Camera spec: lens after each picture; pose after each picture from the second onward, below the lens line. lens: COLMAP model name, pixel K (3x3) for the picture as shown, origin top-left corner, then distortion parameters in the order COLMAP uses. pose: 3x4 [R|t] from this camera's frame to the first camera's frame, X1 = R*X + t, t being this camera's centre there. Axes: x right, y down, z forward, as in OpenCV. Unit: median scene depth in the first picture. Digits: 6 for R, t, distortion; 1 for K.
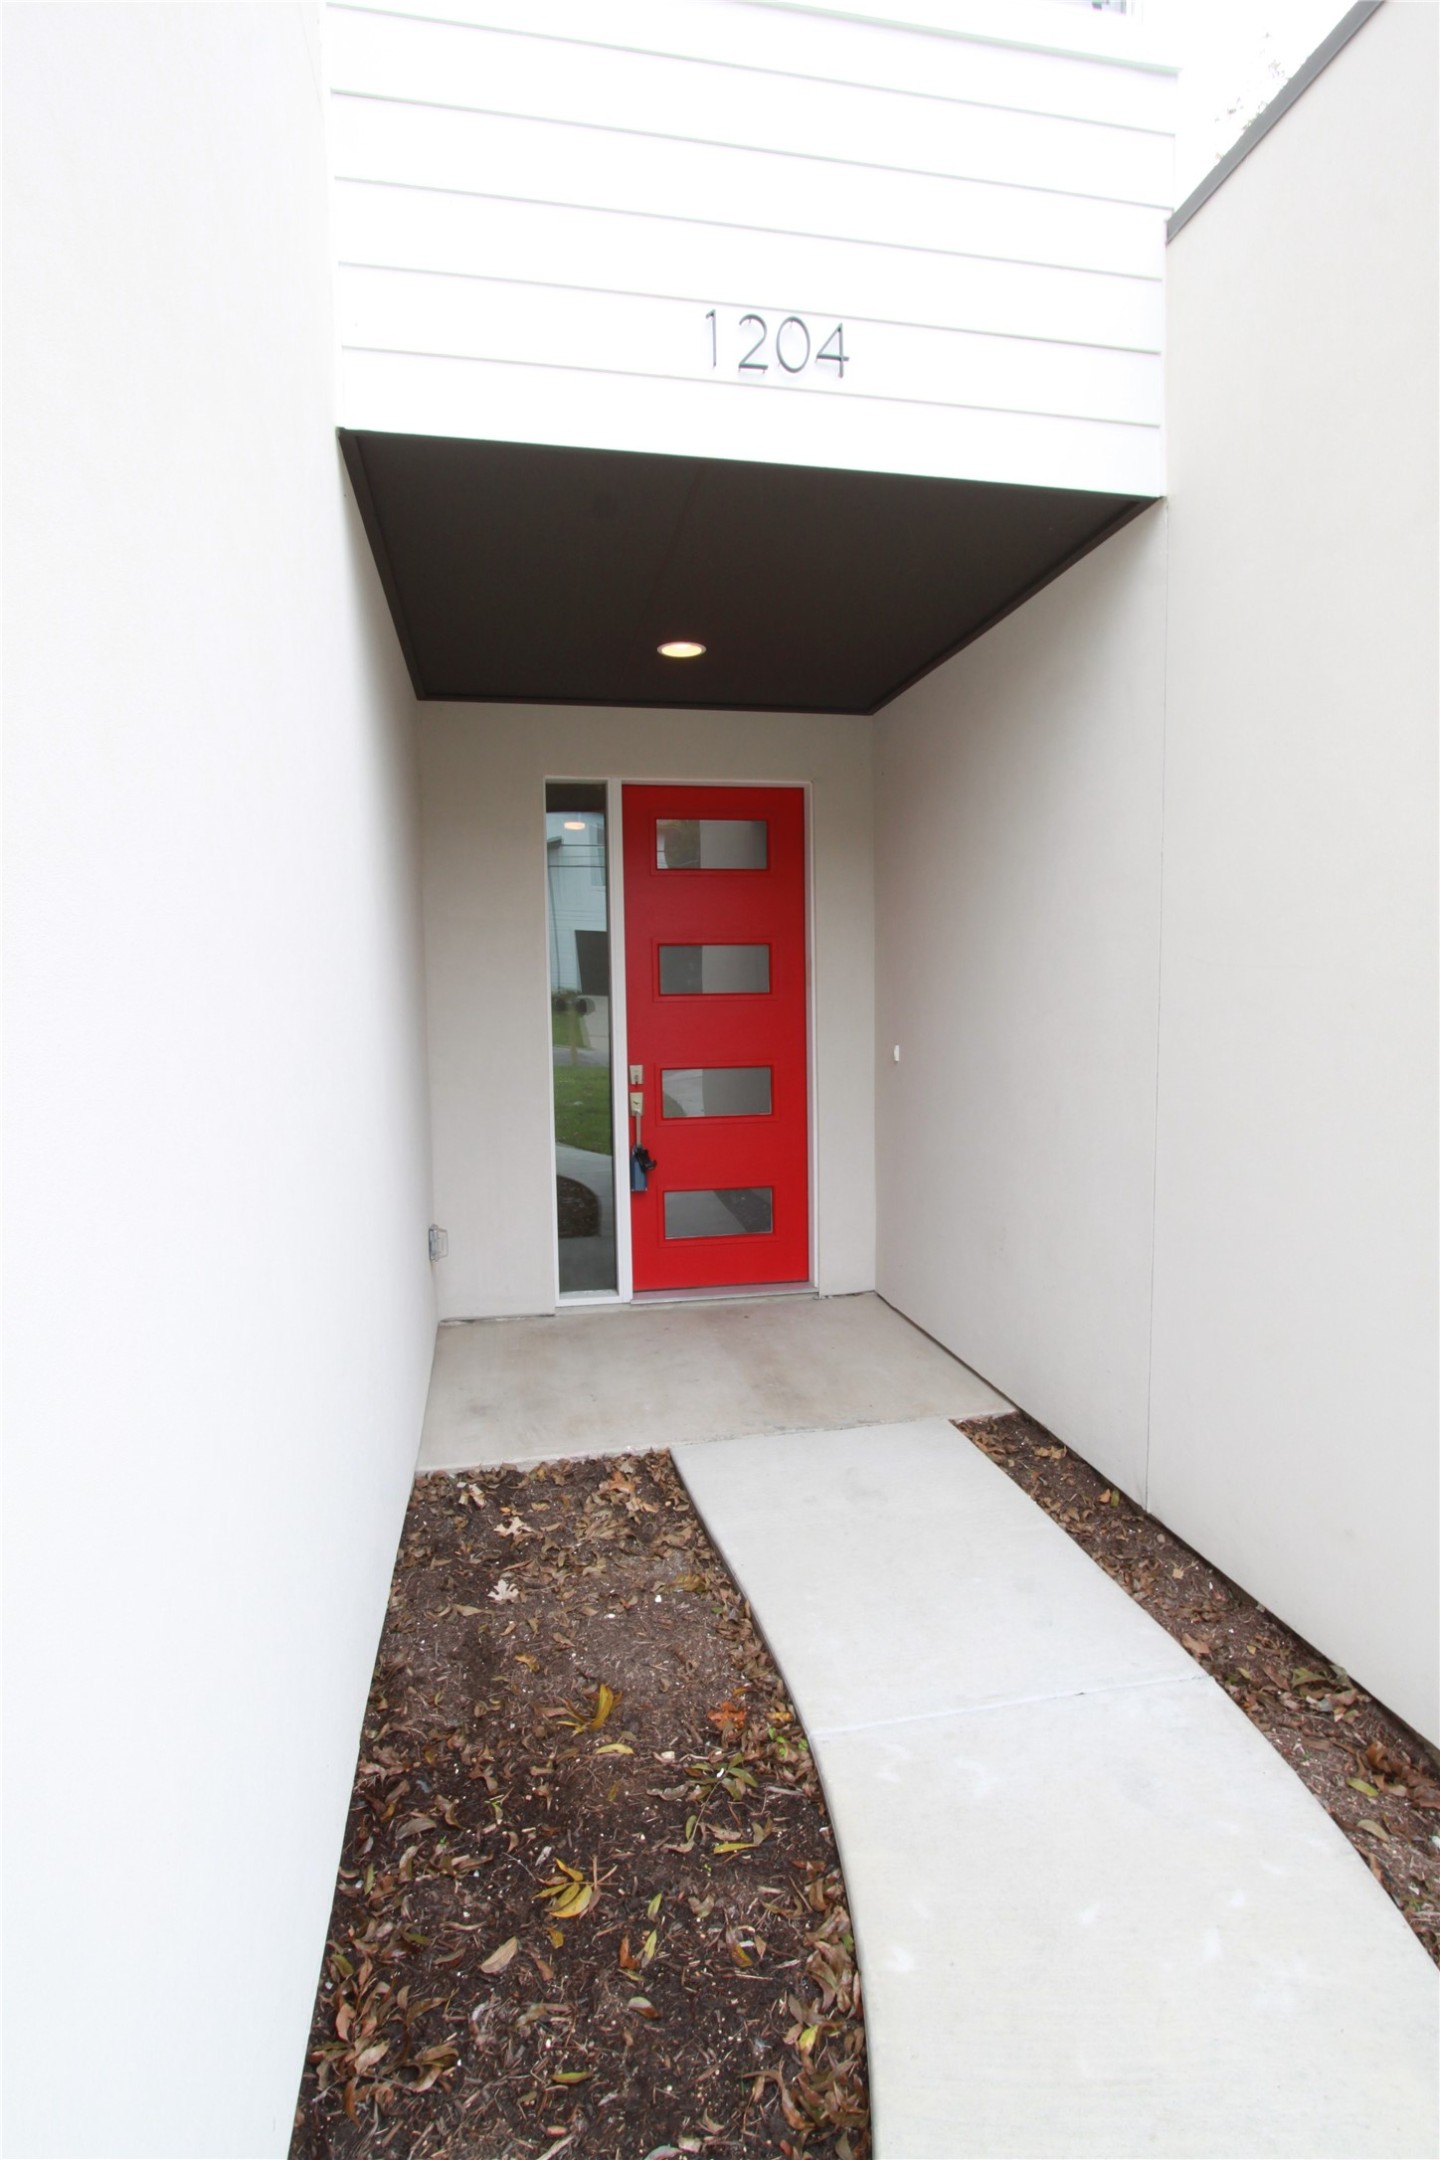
lens RADIAL K [[992.9, 0, 706.5], [0, 992.9, 1073.8], [0, 0, 1]] dist [-0.022728, 0.005180]
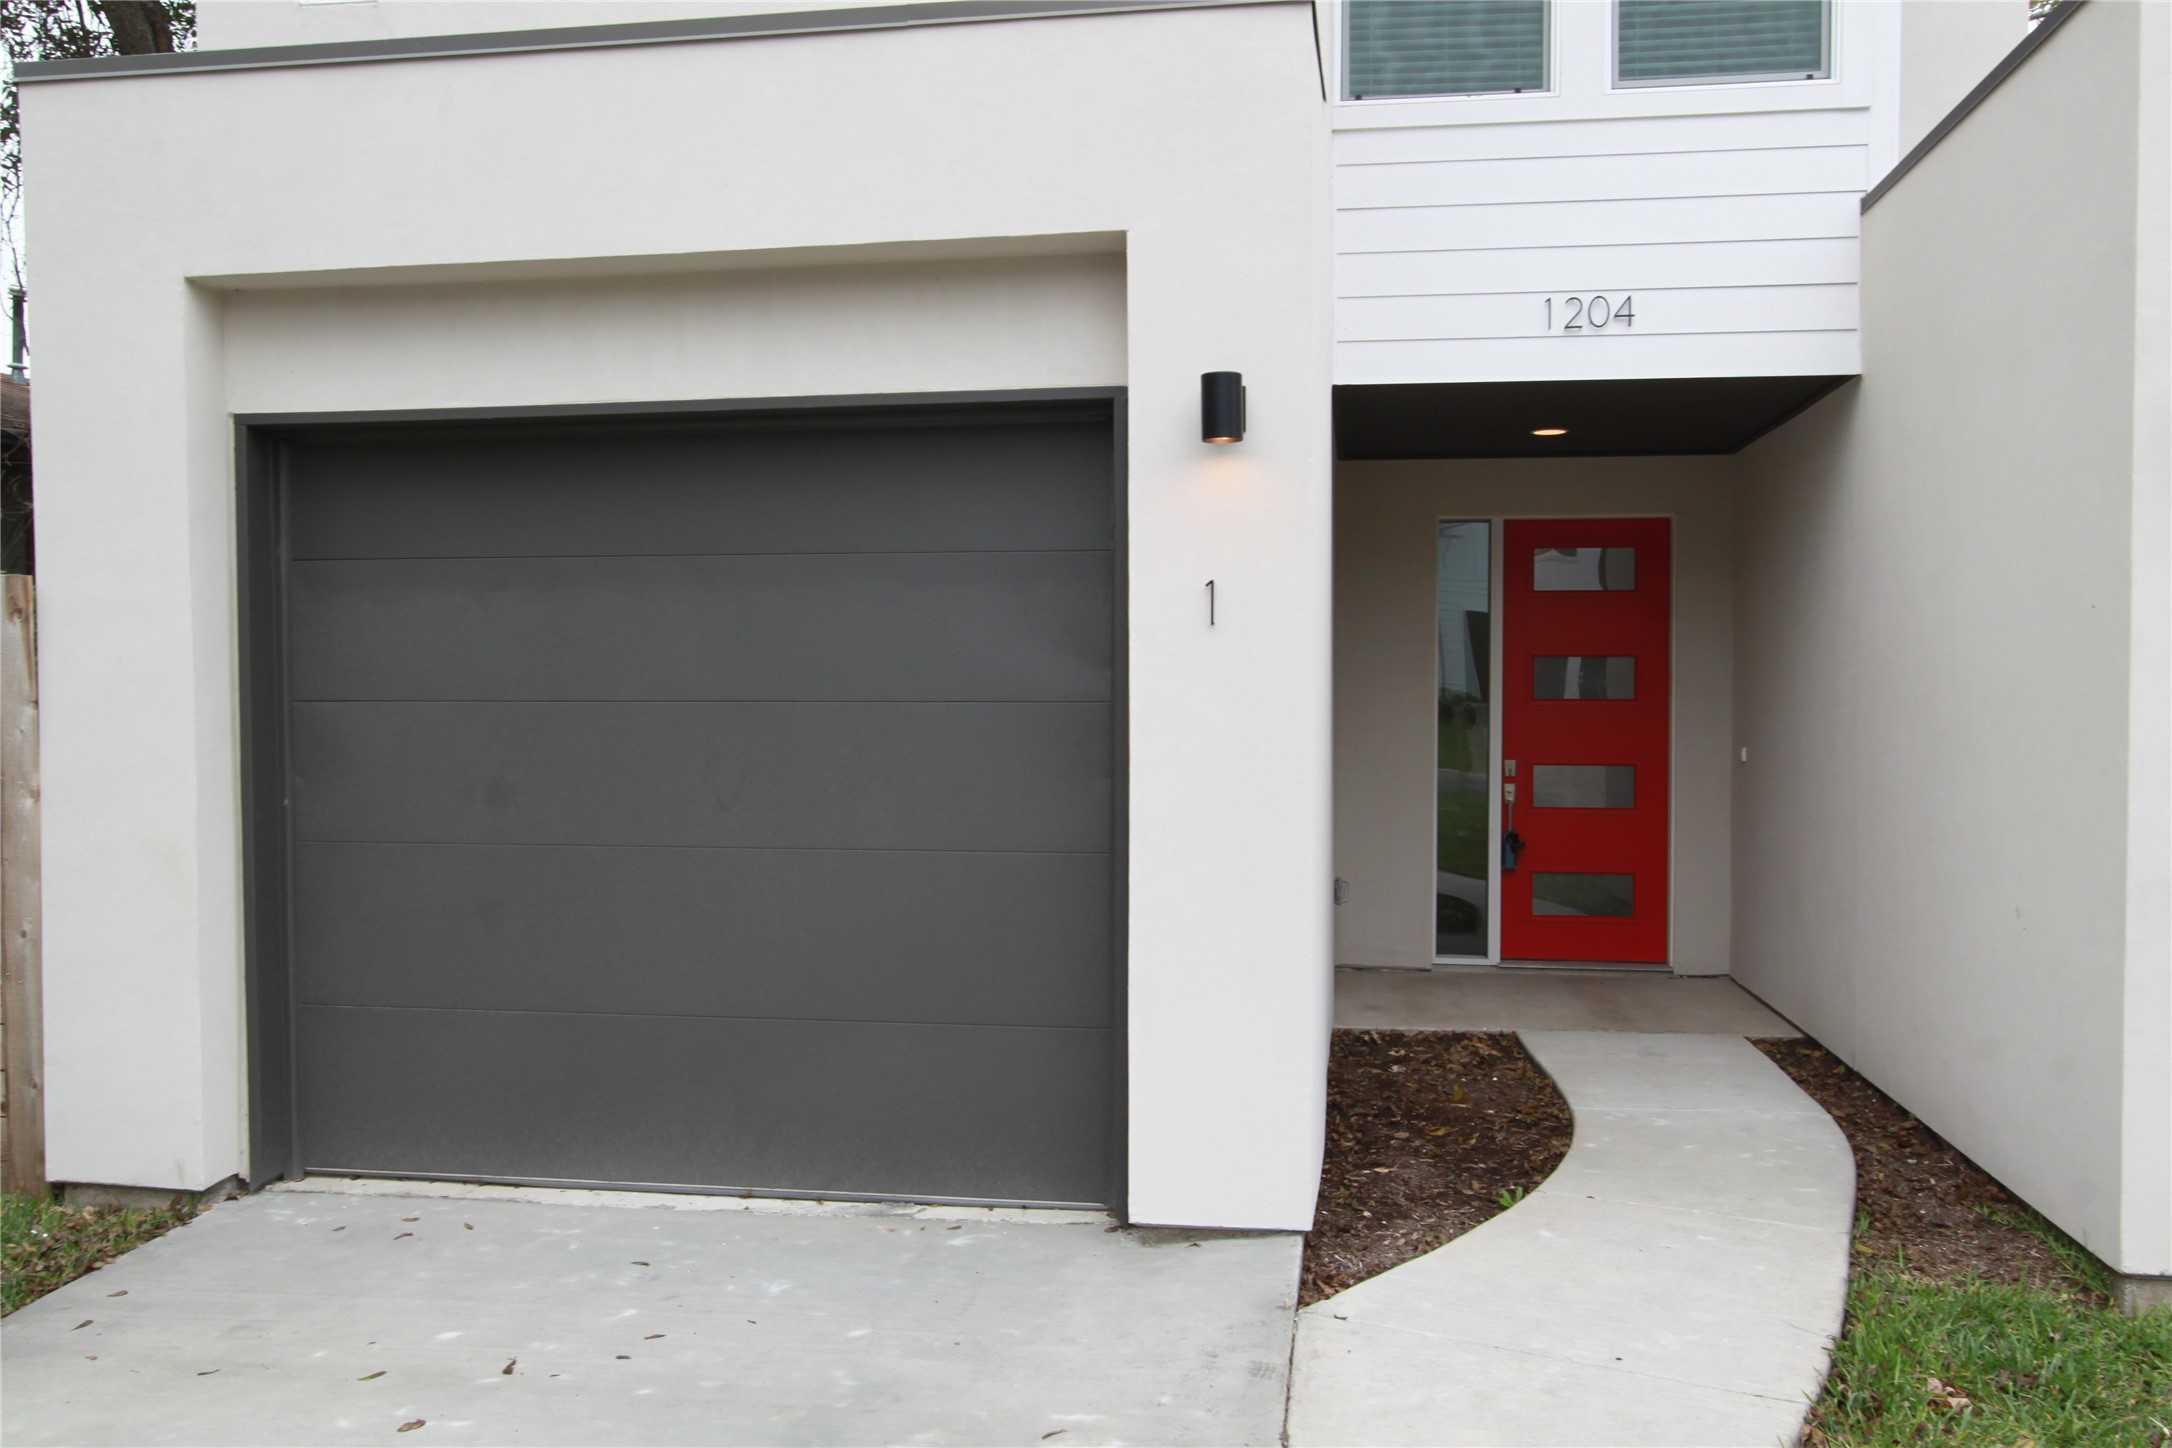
lens RADIAL K [[1680.5, 0, 1091.9], [0, 1680.5, 728.0], [0, 0, 1]] dist [0.003393, 0.008091]
pose [[0.938354, 0.024036, -0.344838, 0.193263], [-0.045611, 0.997467, -0.054589, 0.110446], [0.342652, 0.066952, 0.937074, -1.322109]]
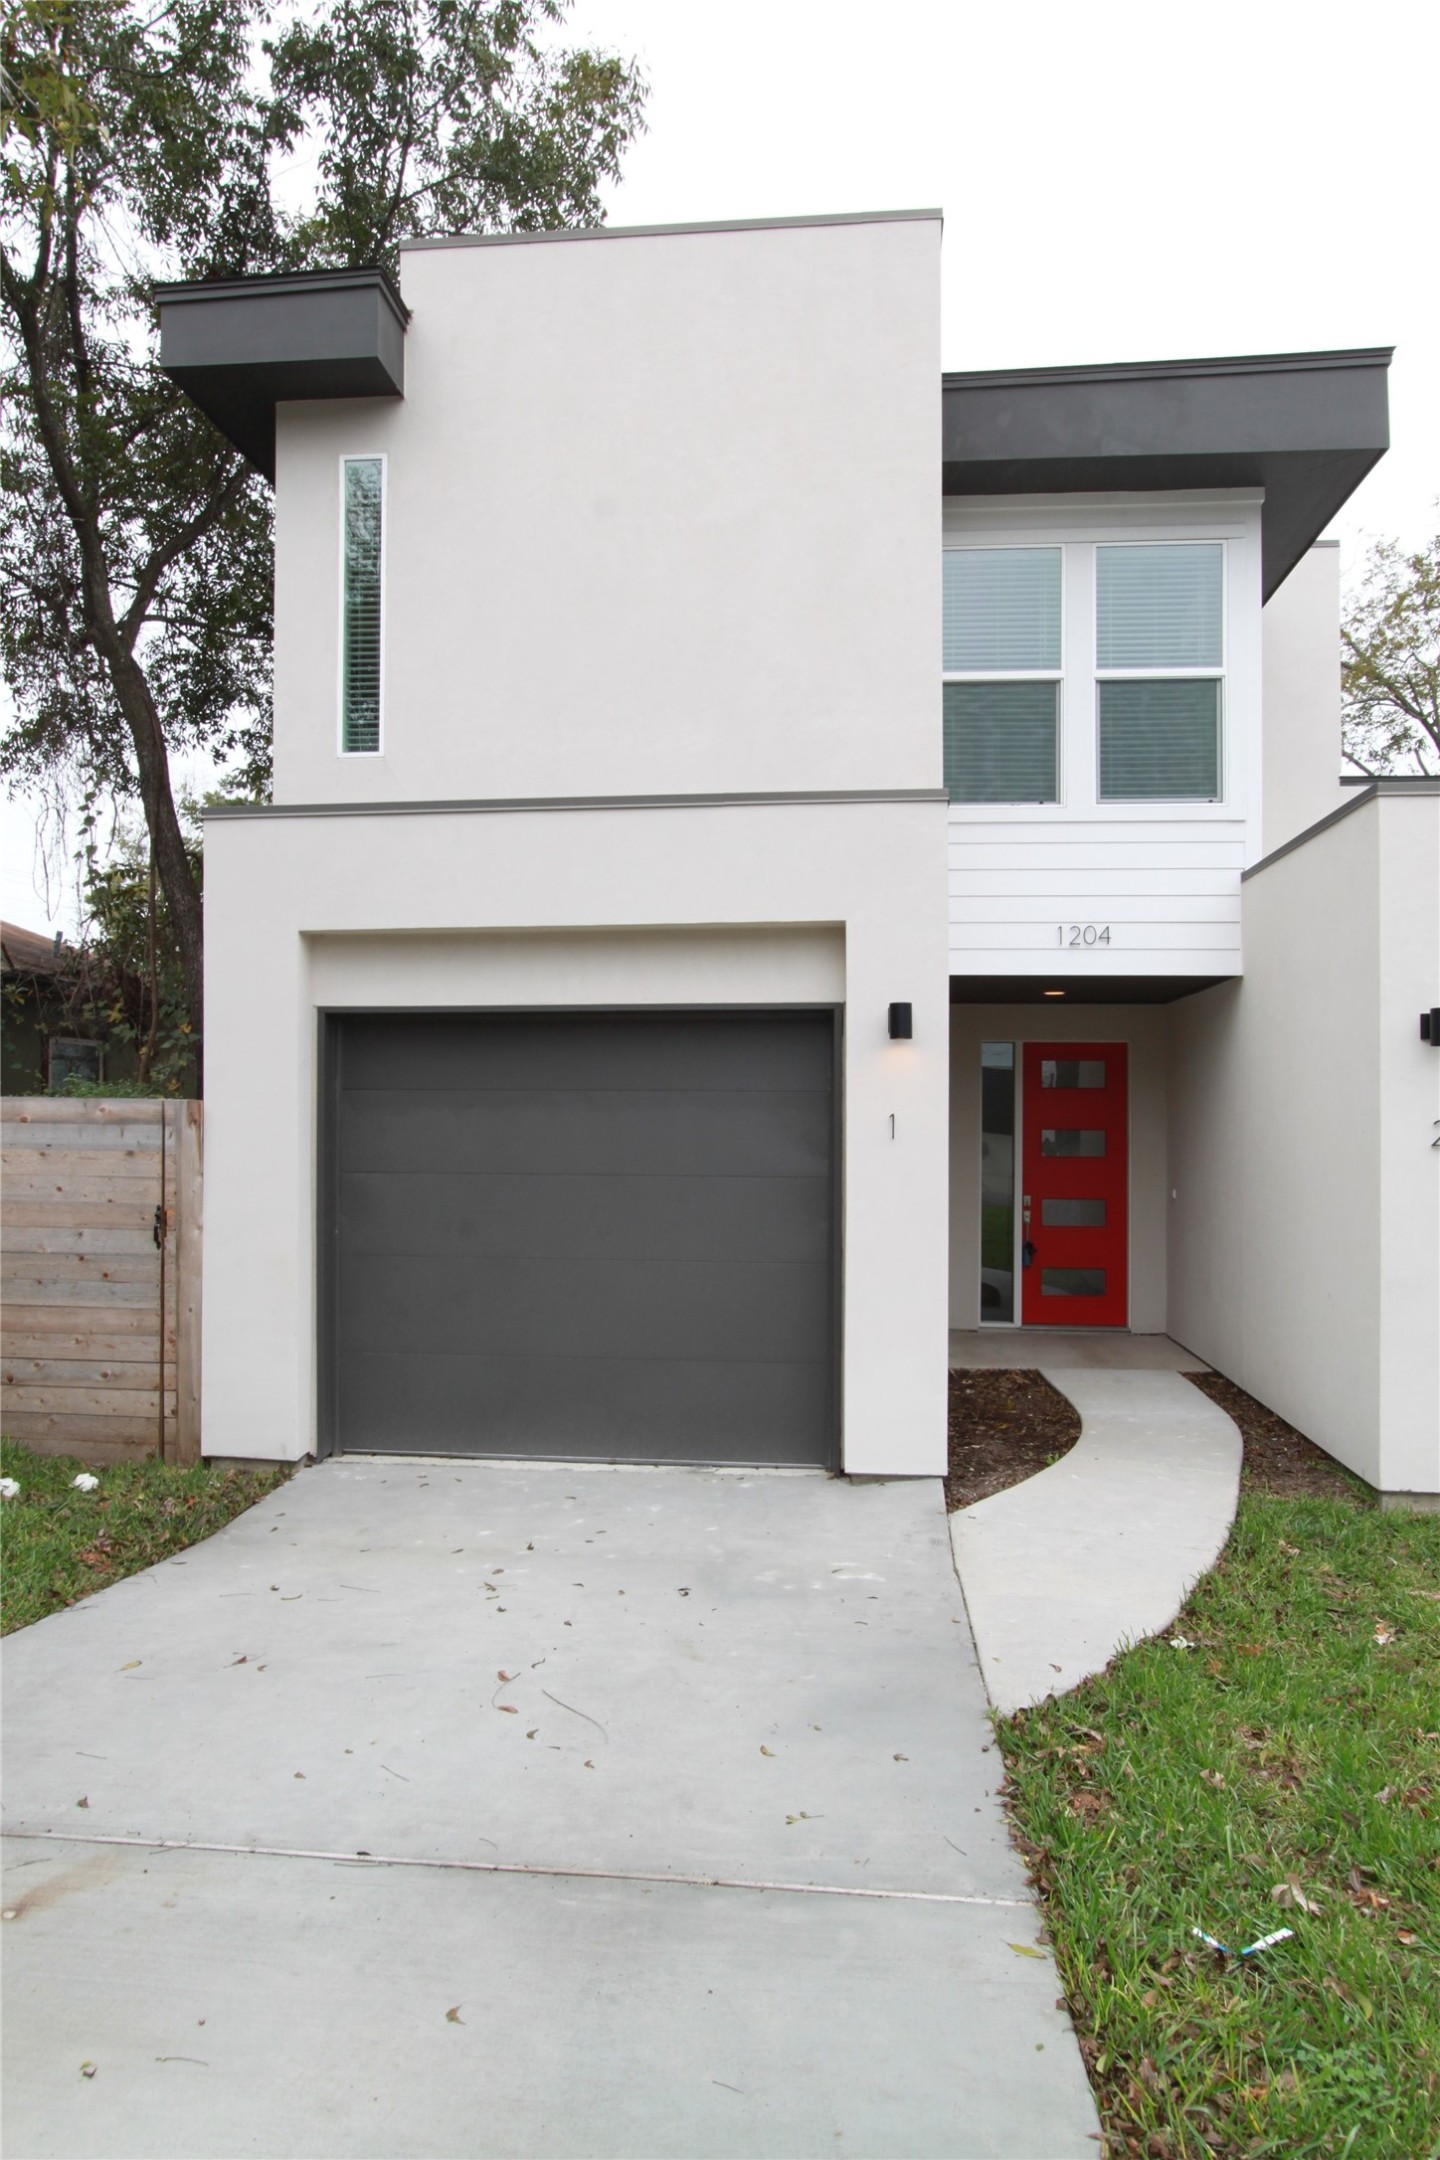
lens RADIAL K [[1341.1, 0, 716.7], [0, 1341.1, 1087.3], [0, 0, 1]] dist [-0.008824, 0.000310]
pose [[0.954246, 0.017062, -0.298535, 0.151551], [-0.047596, 0.994309, -0.095308, 0.072880], [0.295210, 0.105157, 0.949628, -1.985376]]
